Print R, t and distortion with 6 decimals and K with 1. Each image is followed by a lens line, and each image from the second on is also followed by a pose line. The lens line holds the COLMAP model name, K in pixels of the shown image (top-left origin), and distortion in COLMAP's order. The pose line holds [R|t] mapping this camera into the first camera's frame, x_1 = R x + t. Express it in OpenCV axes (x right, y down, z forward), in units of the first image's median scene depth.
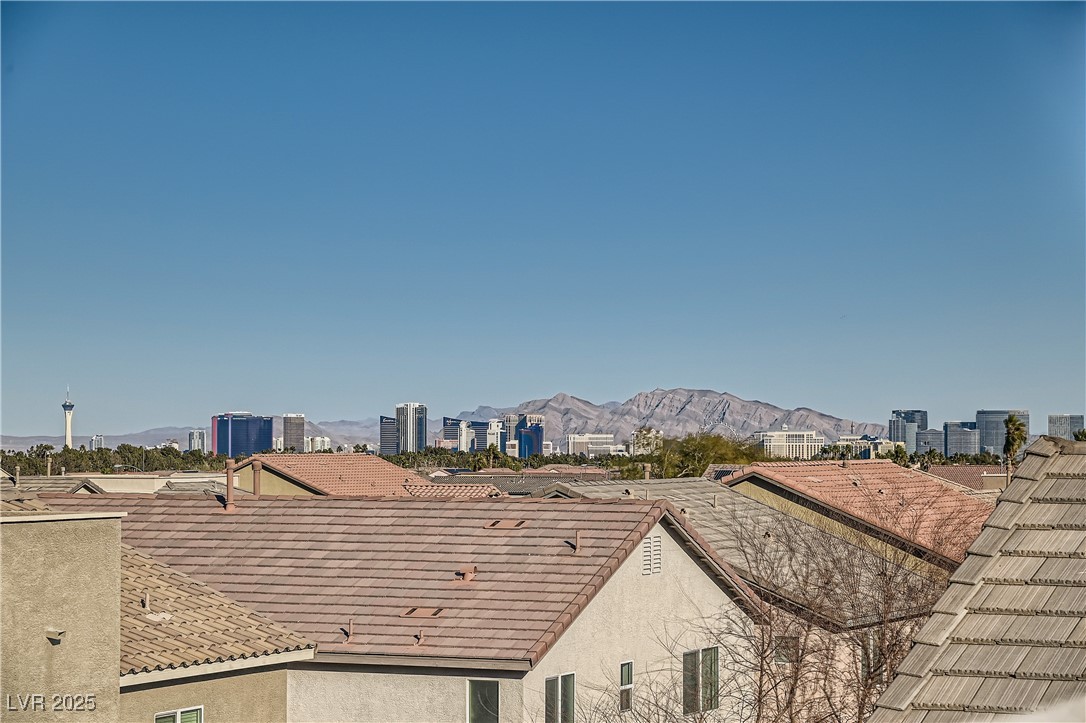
lens RADIAL K [[2693.7, 0, 543.0], [0, 2693.7, 361.3], [0, 0, 1]] dist [0.012502, 0.000000]
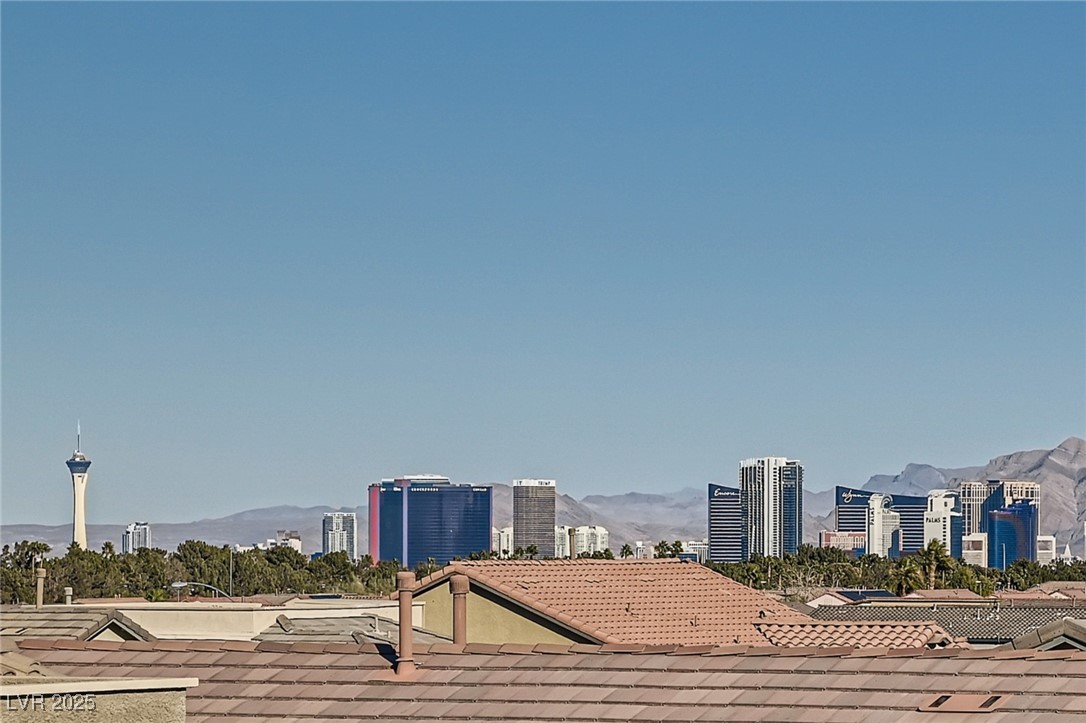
lens RADIAL K [[2693.7, 0, 543.0], [0, 2693.7, 361.6], [0, 0, 1]] dist [0.012502, 0.000000]
pose [[1.000000, -0.000083, -0.000088, -0.090793], [0.000083, 1.000000, -0.000113, -0.002186], [0.000088, 0.000113, 1.000000, 0.504468]]
